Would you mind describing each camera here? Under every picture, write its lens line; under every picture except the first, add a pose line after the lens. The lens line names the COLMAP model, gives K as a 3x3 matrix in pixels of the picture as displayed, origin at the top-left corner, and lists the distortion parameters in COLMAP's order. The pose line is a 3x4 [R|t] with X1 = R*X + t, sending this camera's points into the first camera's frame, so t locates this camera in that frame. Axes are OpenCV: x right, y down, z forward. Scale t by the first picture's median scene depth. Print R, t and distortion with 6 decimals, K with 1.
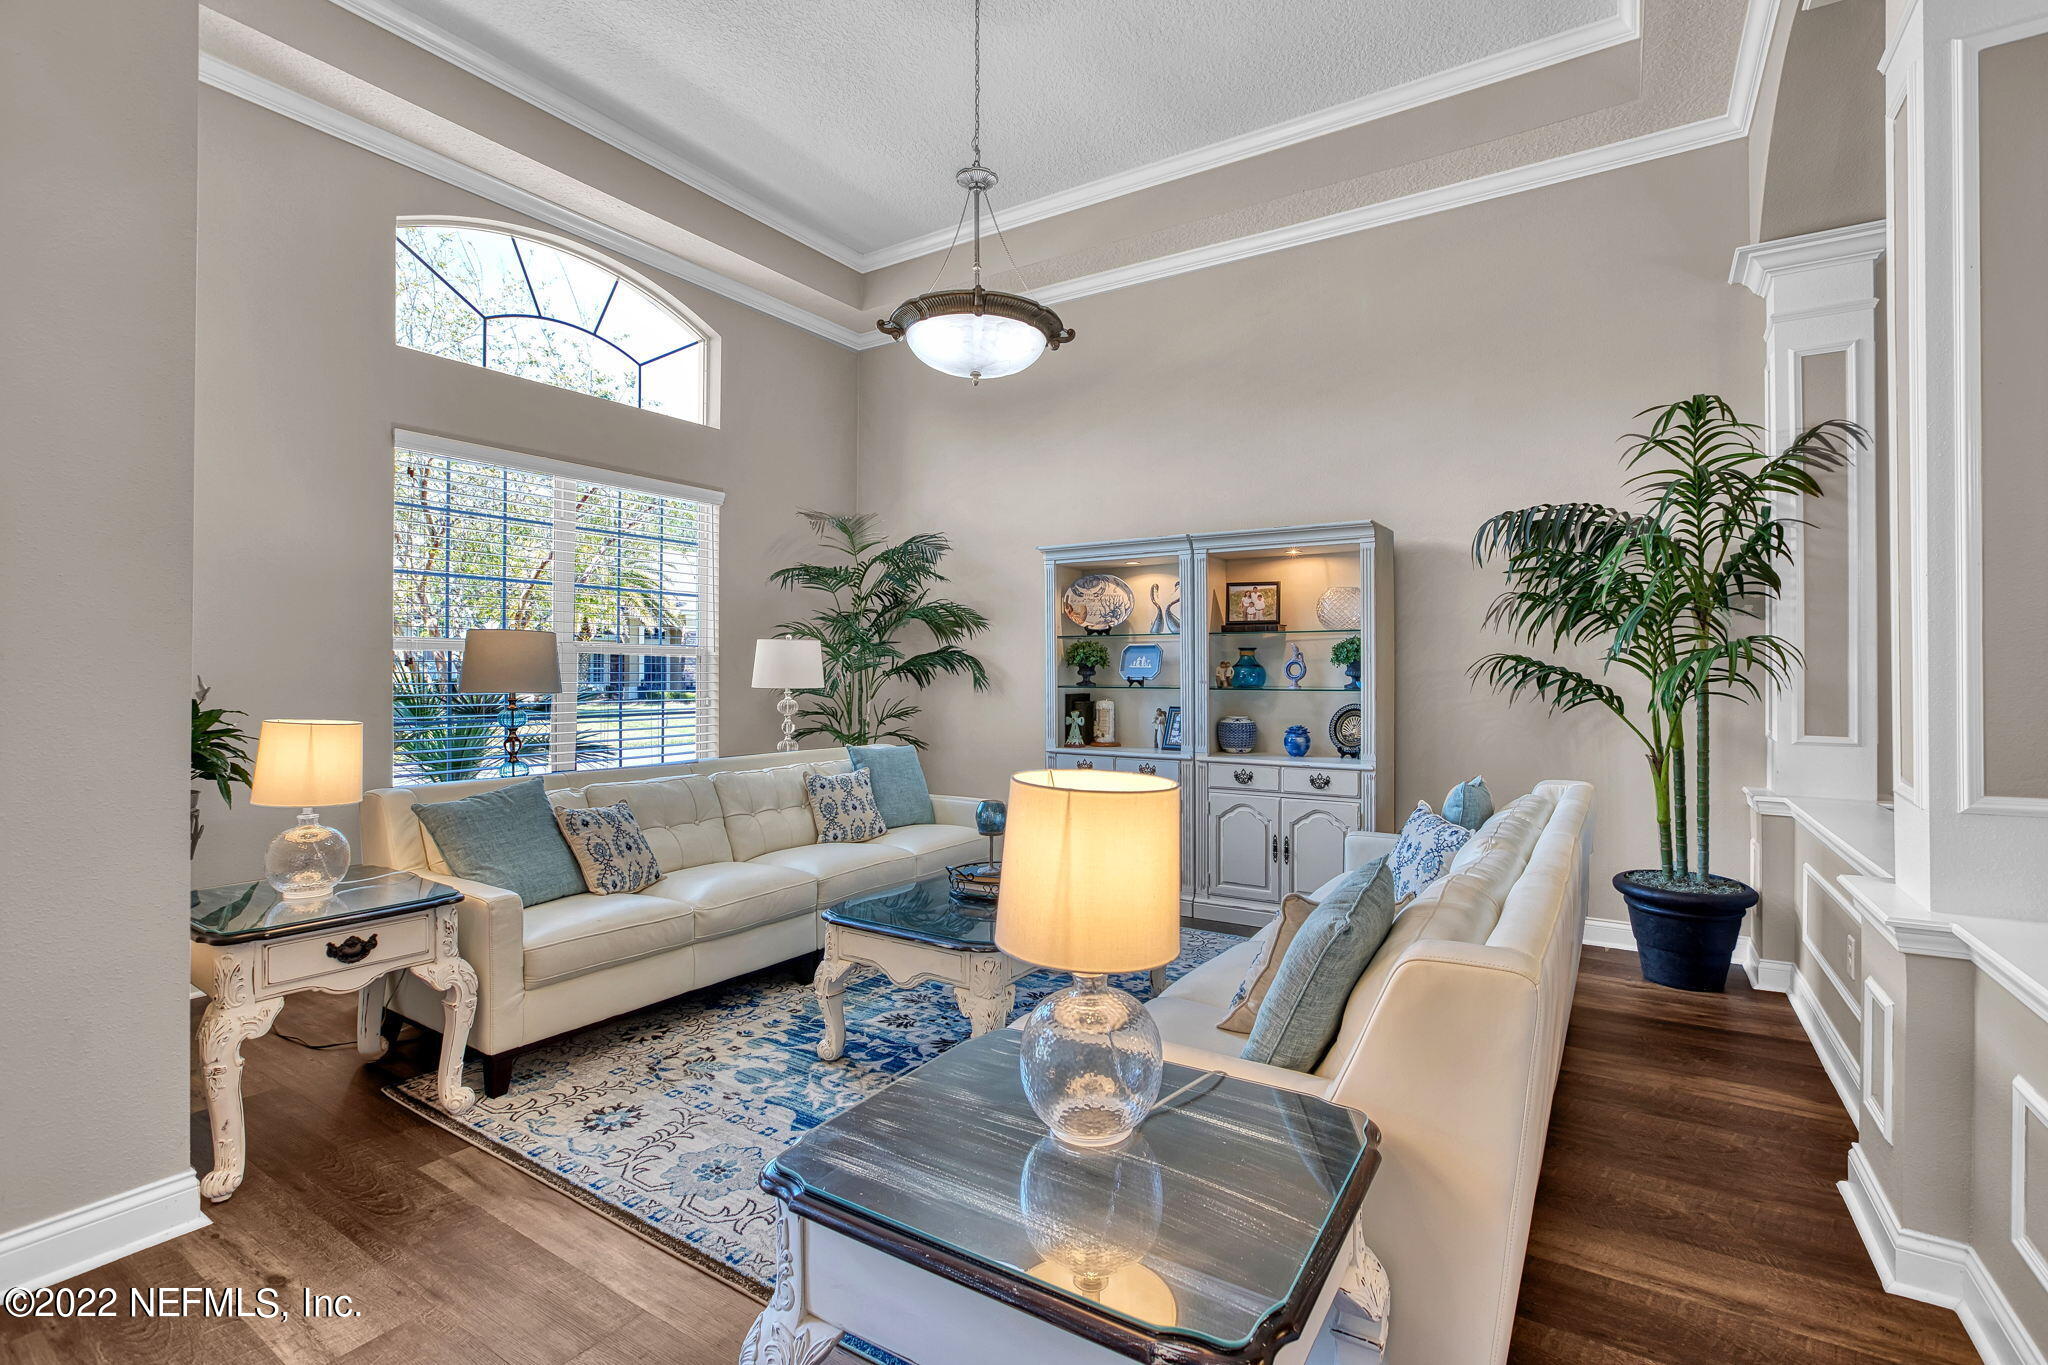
lens RADIAL K [[930.4, 0, 977.2], [0, 930.4, 680.2], [0, 0, 1]] dist [-0.004057, -0.000059]
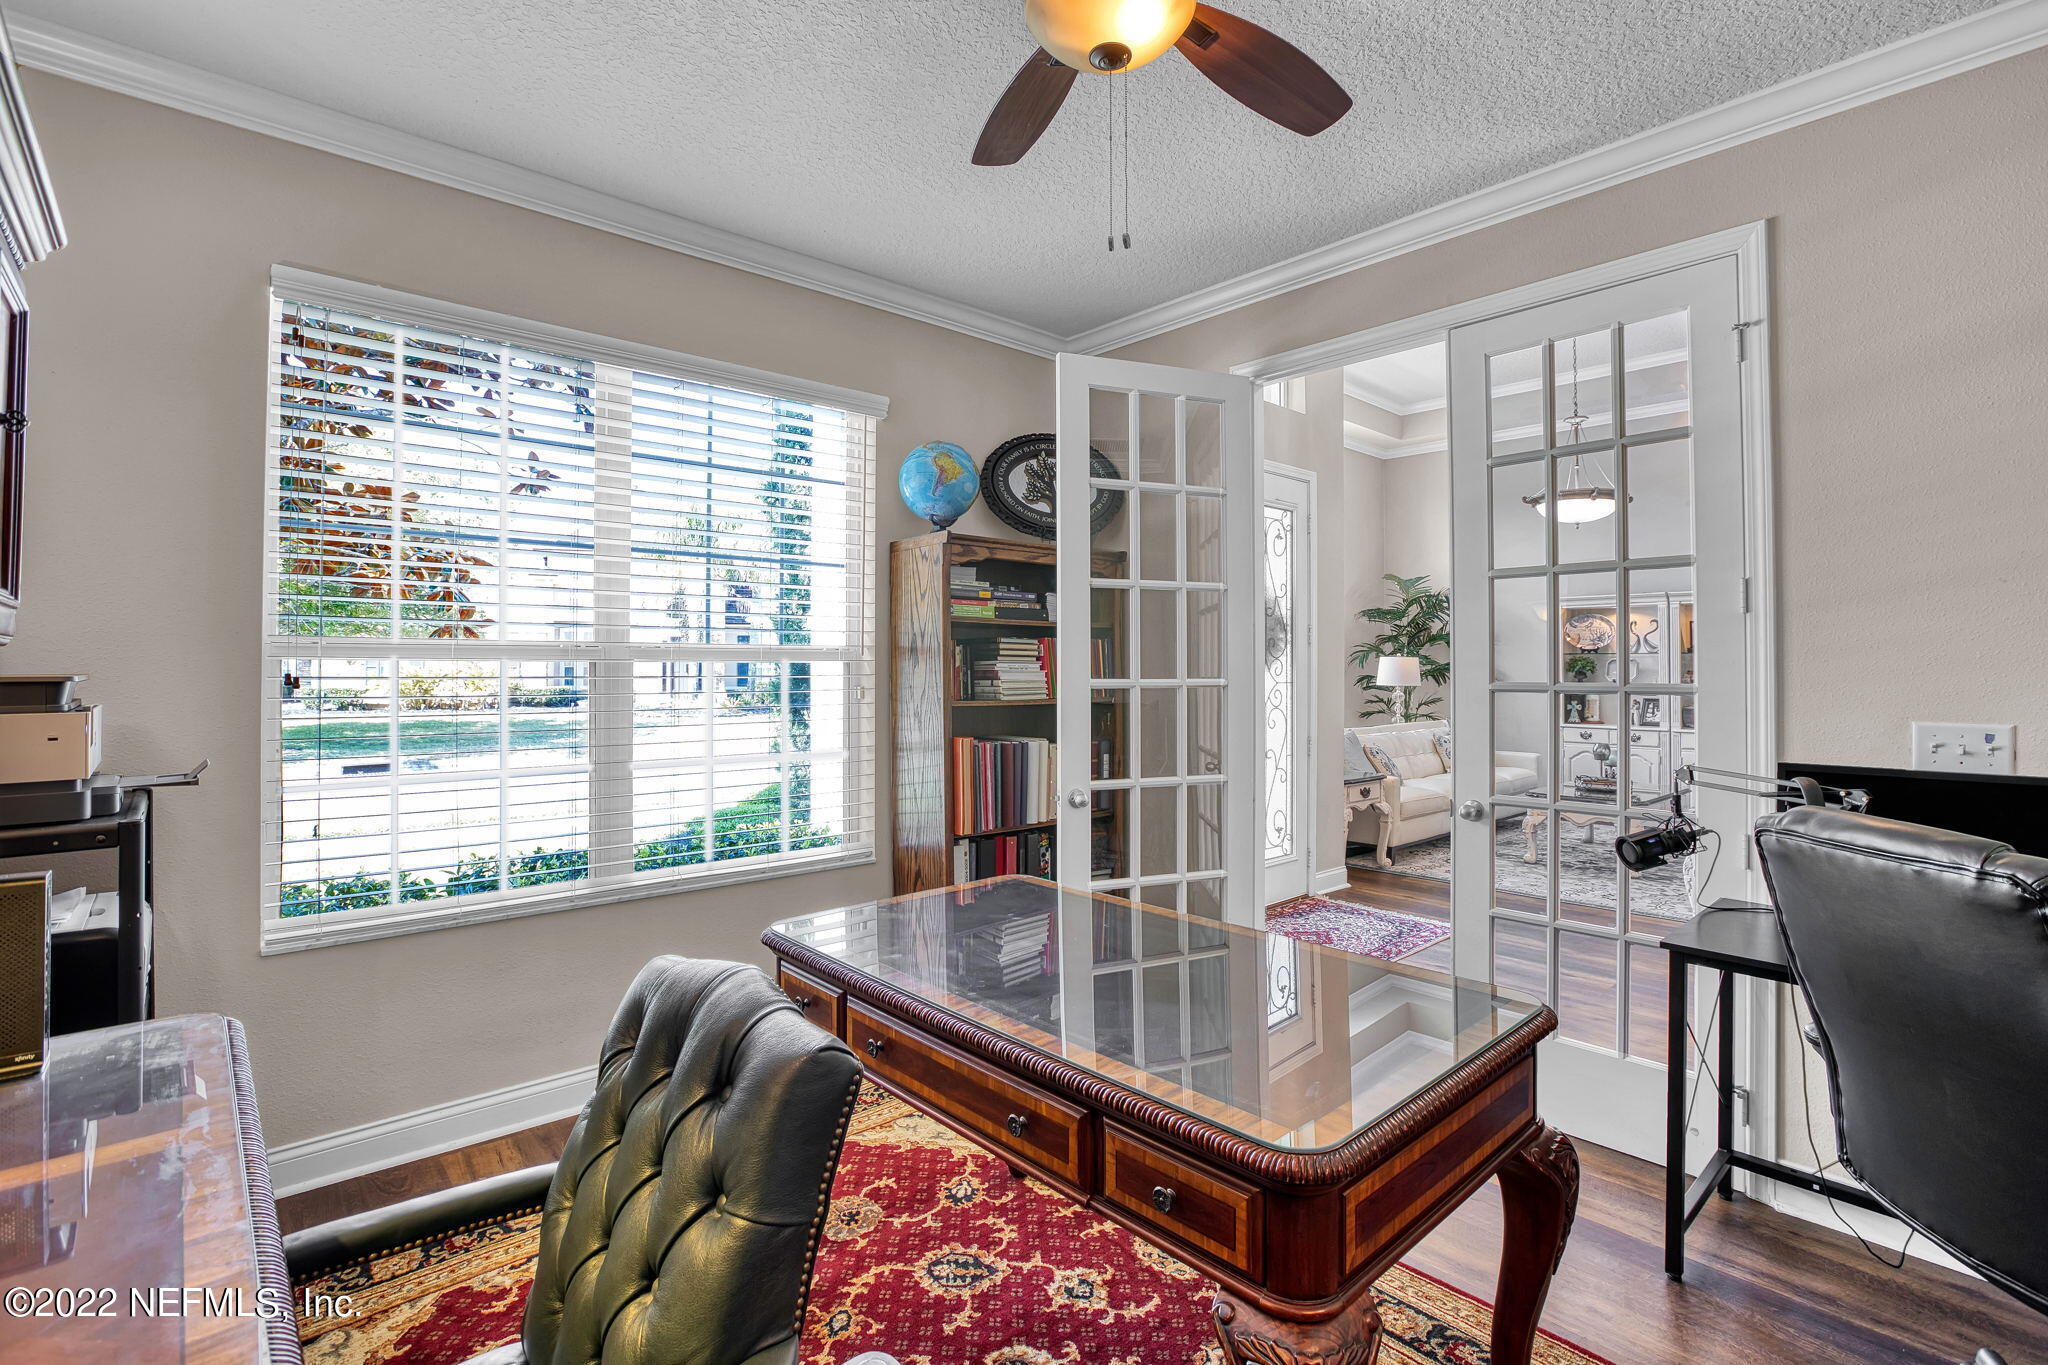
lens RADIAL K [[930.4, 0, 1025.3], [0, 930.4, 677.6], [0, 0, 1]] dist [-0.004057, -0.000059]
pose [[0.977403, 0.002041, -0.211376, -0.431543], [-0.001304, 0.999993, 0.003625, -0.010245], [0.211382, -0.003267, 0.977398, -0.673510]]
